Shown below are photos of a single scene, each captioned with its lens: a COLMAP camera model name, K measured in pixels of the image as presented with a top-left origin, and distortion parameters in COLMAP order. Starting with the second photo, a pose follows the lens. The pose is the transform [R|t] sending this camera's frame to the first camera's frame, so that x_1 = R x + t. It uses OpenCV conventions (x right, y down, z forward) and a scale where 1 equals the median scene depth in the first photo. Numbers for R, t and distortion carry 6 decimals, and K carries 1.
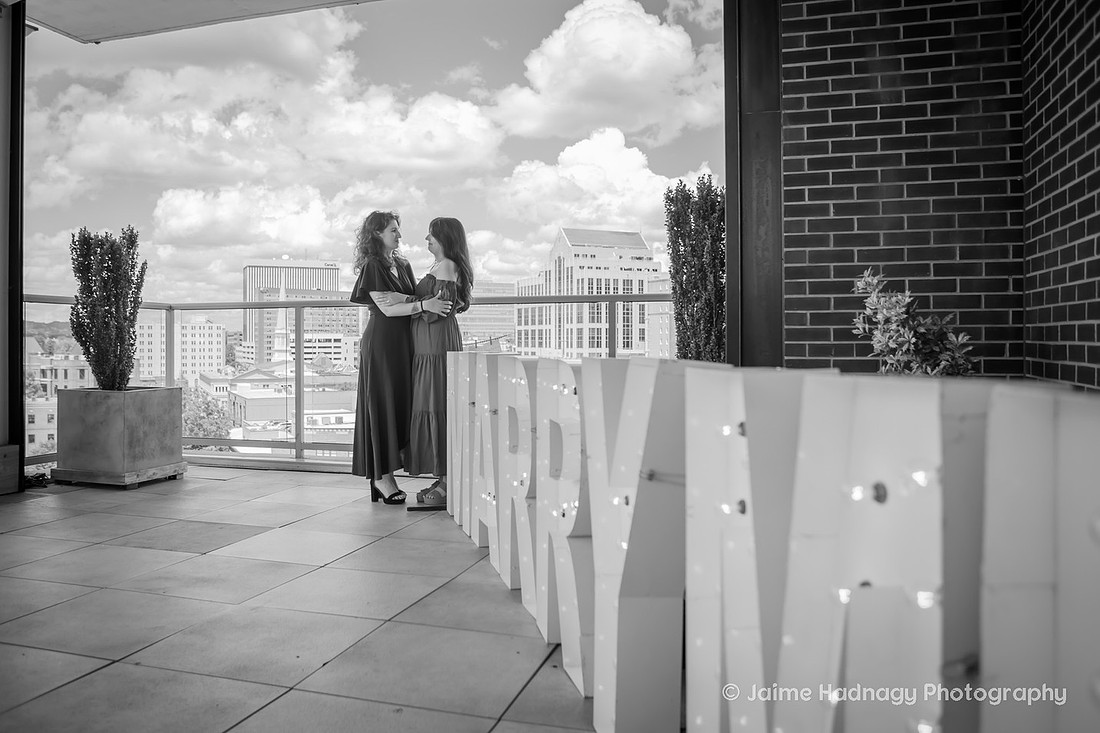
lens RADIAL K [[885.9, 0, 522.5], [0, 885.9, 345.2], [0, 0, 1]] dist [-0.096682, 0.063783]
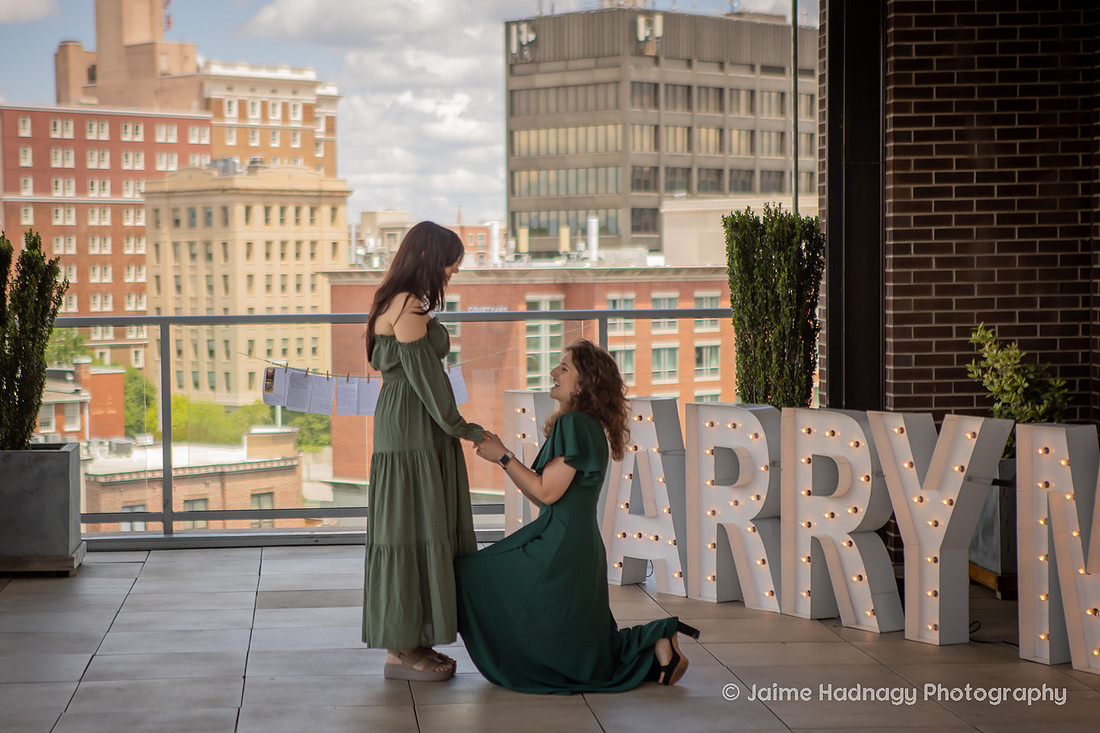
lens RADIAL K [[2386.6, 0, 489.0], [0, 2386.6, 380.2], [0, 0, 1]] dist [0.172264, 0.000000]
pose [[0.929124, -0.026500, 0.368818, -0.886200], [0.010973, 0.998965, 0.044133, -0.098722], [-0.369606, -0.036958, 0.928453, -1.113118]]
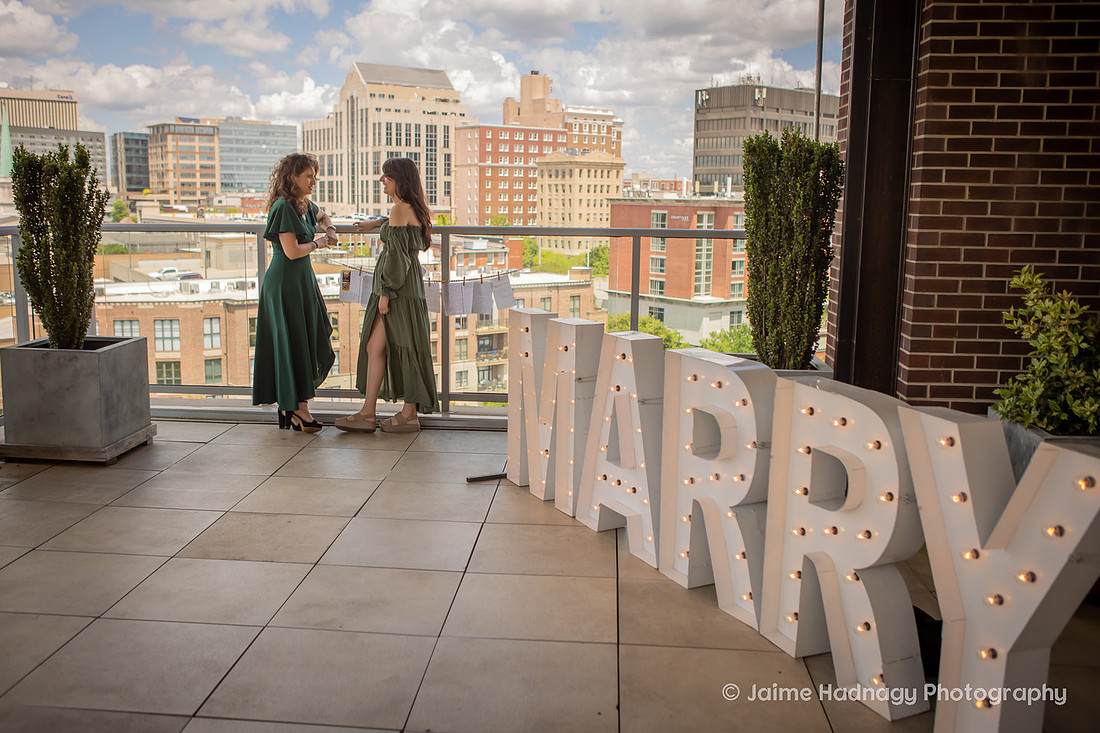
lens RADIAL K [[994.1, 0, 534.8], [0, 994.1, 357.6], [0, 0, 1]] dist [-0.086131, 0.101157]
pose [[0.974371, -0.022229, 0.223847, -0.257629], [-0.013556, 0.987495, 0.157069, -0.092841], [-0.224539, -0.156078, 0.961885, 0.003564]]
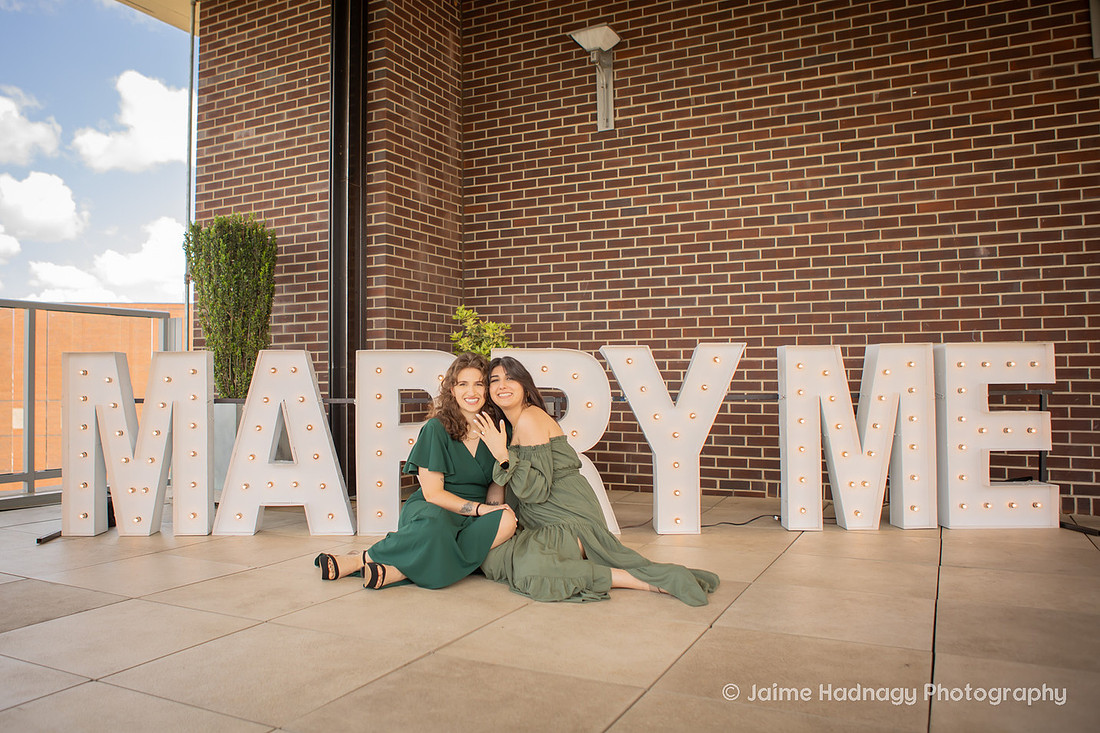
lens RADIAL K [[864.3, 0, 482.5], [0, 864.3, 335.5], [0, 0, 1]] dist [-0.064708, 0.034947]
pose [[0.200795, 0.052485, 0.978226, -0.730621], [0.009393, 0.998415, -0.055497, 0.037634], [-0.979588, 0.020332, 0.199984, 0.382217]]
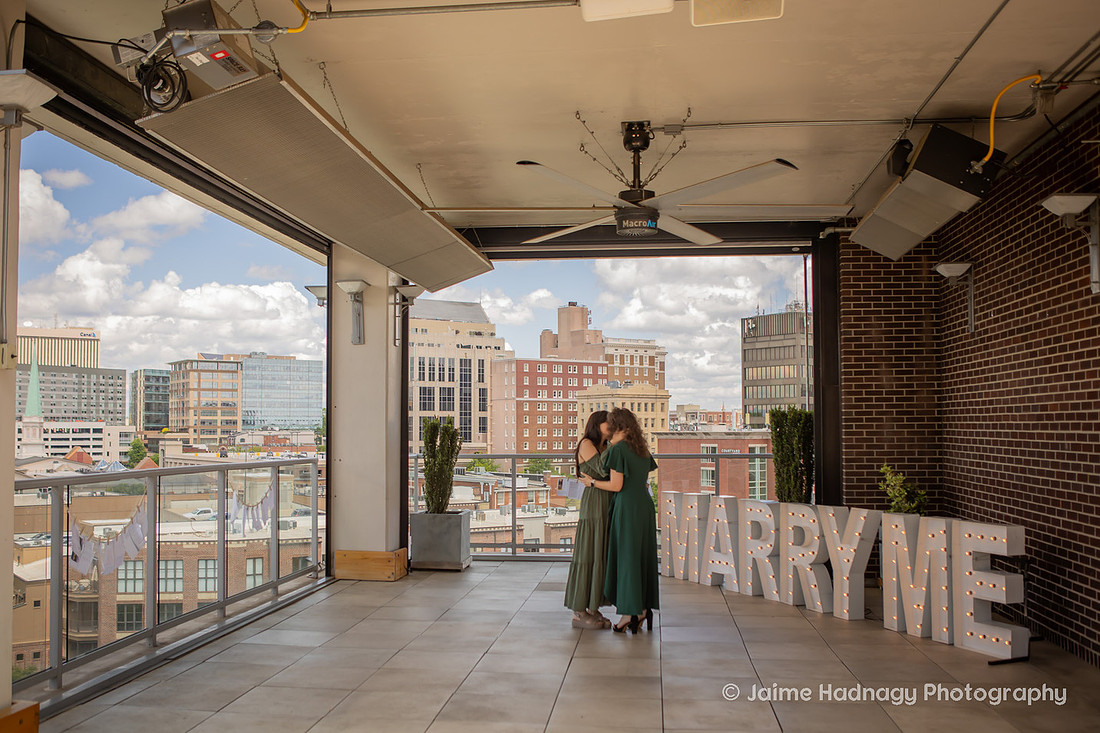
lens RADIAL K [[1088.2, 0, 519.4], [0, 1088.2, 380.3], [0, 0, 1]] dist [-0.048598, 0.000000]
pose [[0.983906, 0.008214, 0.178497, -0.721342], [0.000743, 0.998746, -0.050056, -0.103046], [-0.178685, 0.049383, 0.982666, -1.133870]]
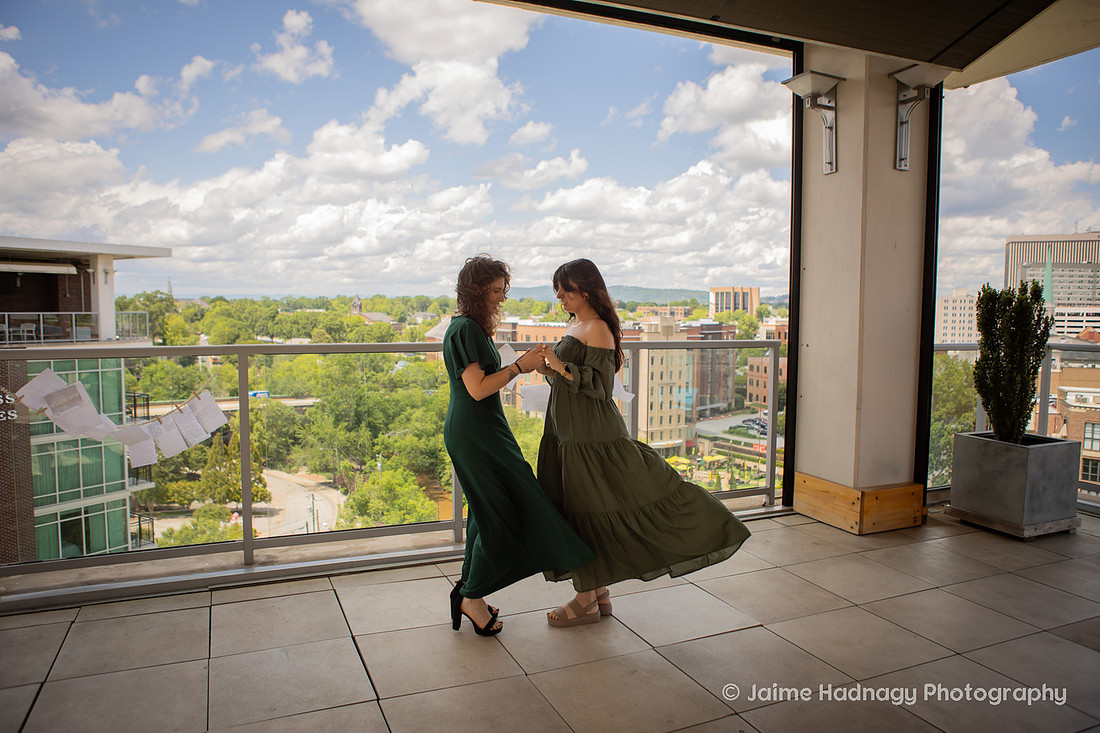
lens RADIAL K [[764.6, 0, 556.1], [0, 764.6, 359.2], [0, 0, 1]] dist [-0.089309, 0.055213]
pose [[0.663292, 0.059000, -0.746031, -0.178195], [-0.014353, 0.997707, 0.066143, -0.098665], [0.748223, -0.033165, 0.662618, 0.009488]]
